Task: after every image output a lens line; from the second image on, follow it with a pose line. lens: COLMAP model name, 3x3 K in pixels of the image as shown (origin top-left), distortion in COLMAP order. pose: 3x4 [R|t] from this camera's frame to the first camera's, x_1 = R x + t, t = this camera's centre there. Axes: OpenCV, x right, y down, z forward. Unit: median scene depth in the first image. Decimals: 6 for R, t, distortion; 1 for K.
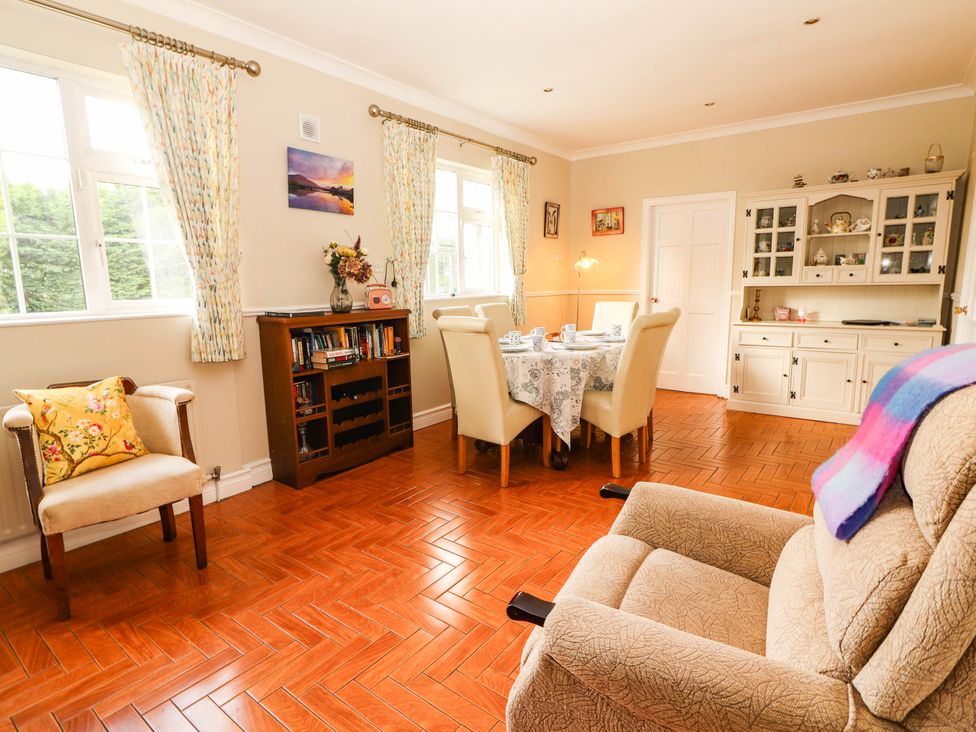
lens RADIAL K [[506.2, 0, 488.0], [0, 506.2, 366.0], [0, 0, 1]] dist [-0.000650, 0.000021]
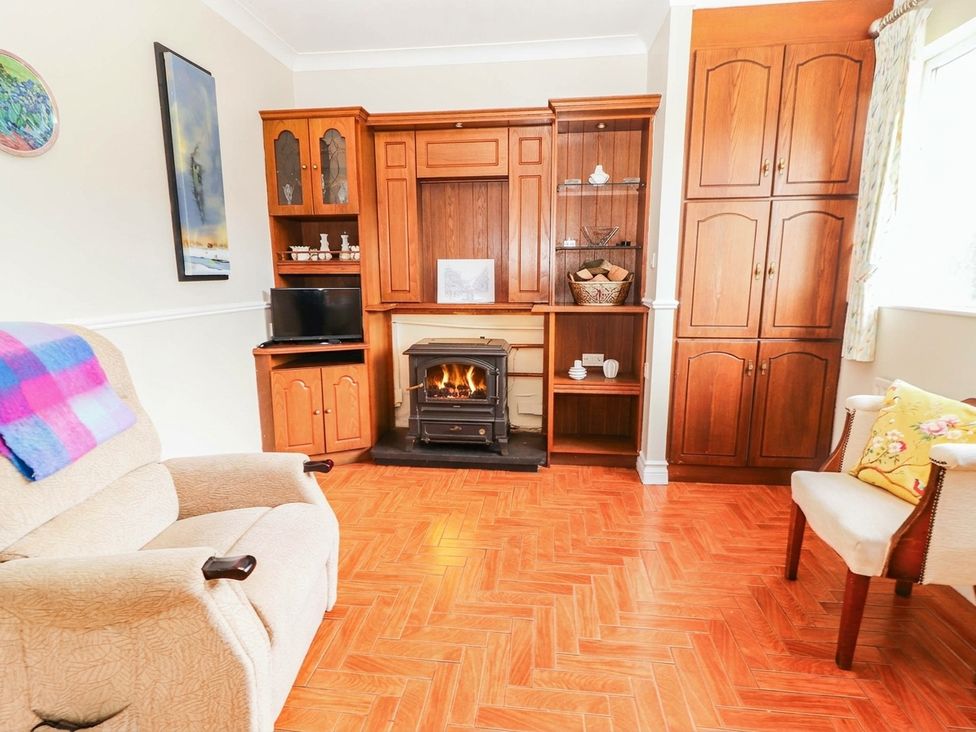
lens RADIAL K [[506.2, 0, 488.0], [0, 506.2, 366.0], [0, 0, 1]] dist [-0.000650, 0.000021]
pose [[-0.869228, 0.110890, -0.481815, 0.198499], [-0.061153, 0.942926, 0.327338, -0.236880], [0.490614, 0.313996, -0.812837, 1.336238]]
